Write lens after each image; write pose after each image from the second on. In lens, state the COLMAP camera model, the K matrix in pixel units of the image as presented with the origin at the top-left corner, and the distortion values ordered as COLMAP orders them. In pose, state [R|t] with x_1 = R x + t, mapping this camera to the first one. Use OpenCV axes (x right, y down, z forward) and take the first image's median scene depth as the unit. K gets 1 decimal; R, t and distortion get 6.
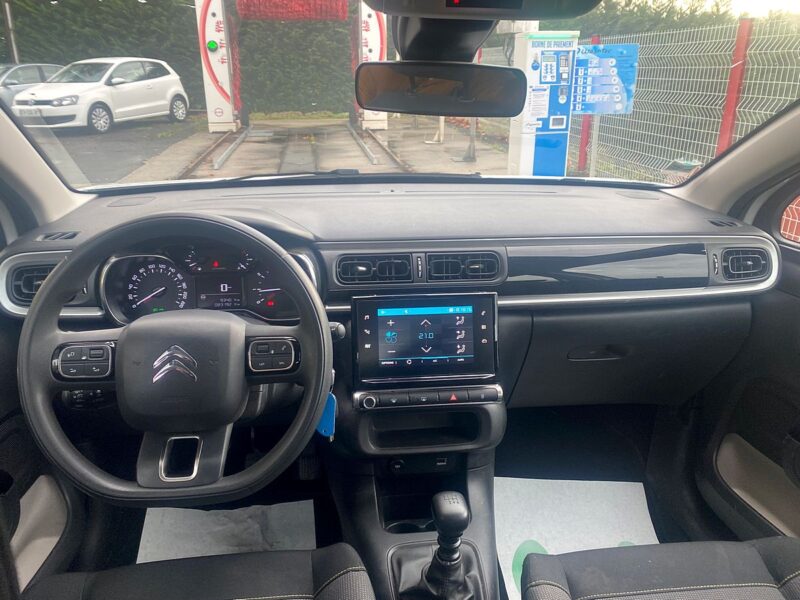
lens RADIAL K [[605.6, 0, 398.4], [0, 605.6, 299.5], [0, 0, 1]] dist [0.003416, -0.005295]
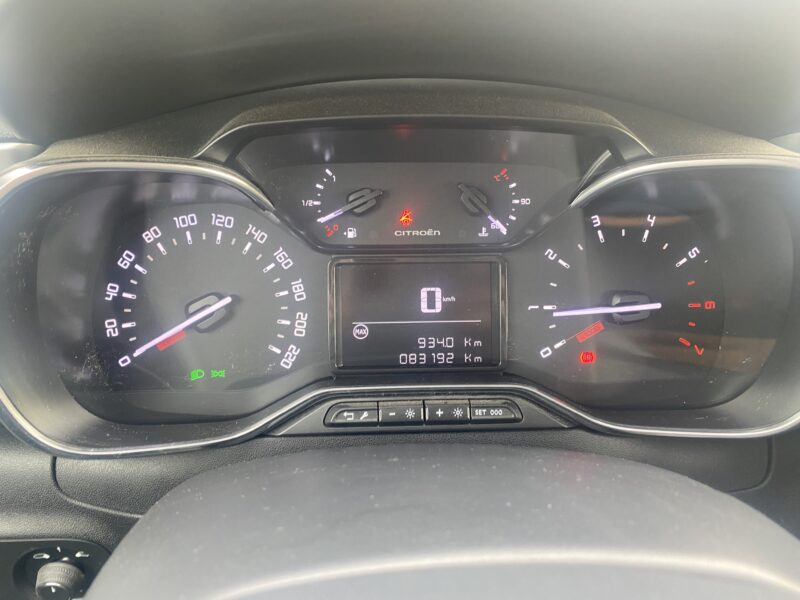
lens RADIAL K [[605.6, 0, 400.3], [0, 605.6, 305.4], [0, 0, 1]] dist [0.003416, -0.005295]
pose [[0.997042, 0.021967, -0.073656, -0.288031], [-0.019082, 0.999031, 0.039649, -0.028580], [0.074456, -0.038126, 0.996495, 0.729138]]
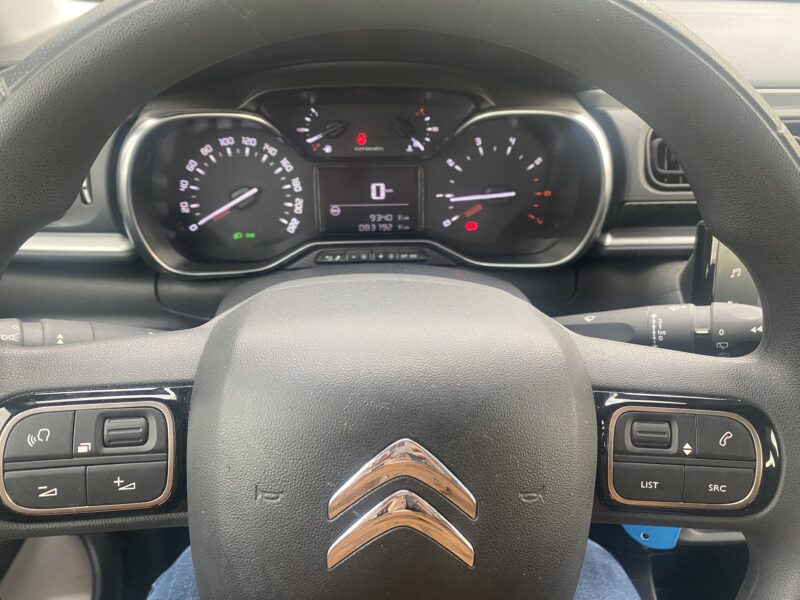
lens RADIAL K [[643.8, 0, 412.2], [0, 643.8, 319.4], [0, 0, 1]] dist [0.043255, -0.063789]
pose [[0.998854, 0.028263, -0.038613, -0.244579], [-0.019586, 0.977724, 0.208980, -0.027852], [0.043659, -0.207984, 0.977157, 0.499854]]
